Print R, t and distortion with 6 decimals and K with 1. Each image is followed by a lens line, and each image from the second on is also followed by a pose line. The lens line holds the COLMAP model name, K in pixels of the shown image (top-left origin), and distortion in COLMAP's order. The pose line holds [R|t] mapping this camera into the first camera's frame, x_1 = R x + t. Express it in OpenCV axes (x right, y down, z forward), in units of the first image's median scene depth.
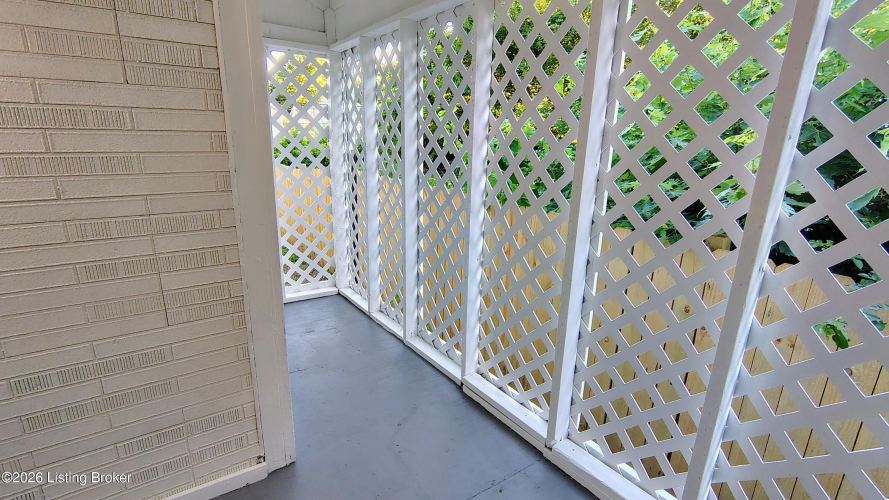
lens RADIAL K [[420.3, 0, 442.8], [0, 420.3, 253.5], [0, 0, 1]] dist [-0.000864, 0.000575]
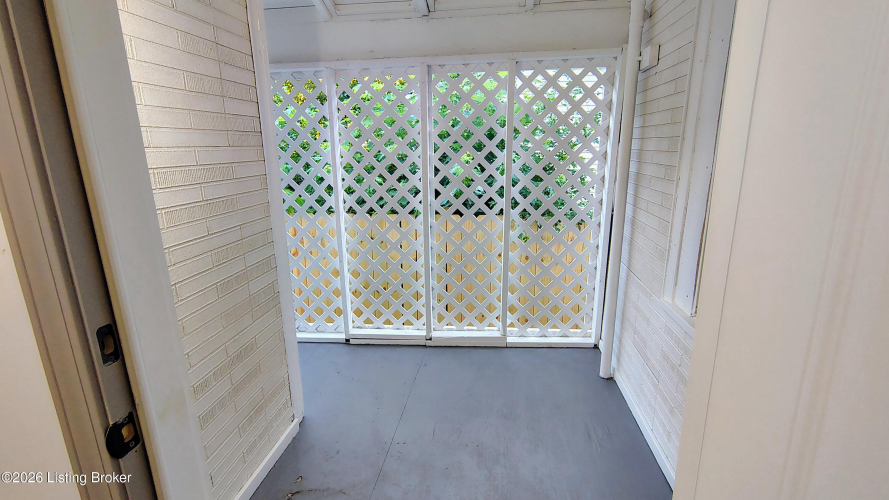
lens RADIAL K [[420.3, 0, 445.9], [0, 420.3, 251.1], [0, 0, 1]] dist [-0.000864, 0.000575]
pose [[0.661372, -0.214523, 0.718726, -1.052201], [0.230455, 0.969995, 0.077456, -0.006984], [-0.713777, 0.114406, 0.690966, -0.340908]]
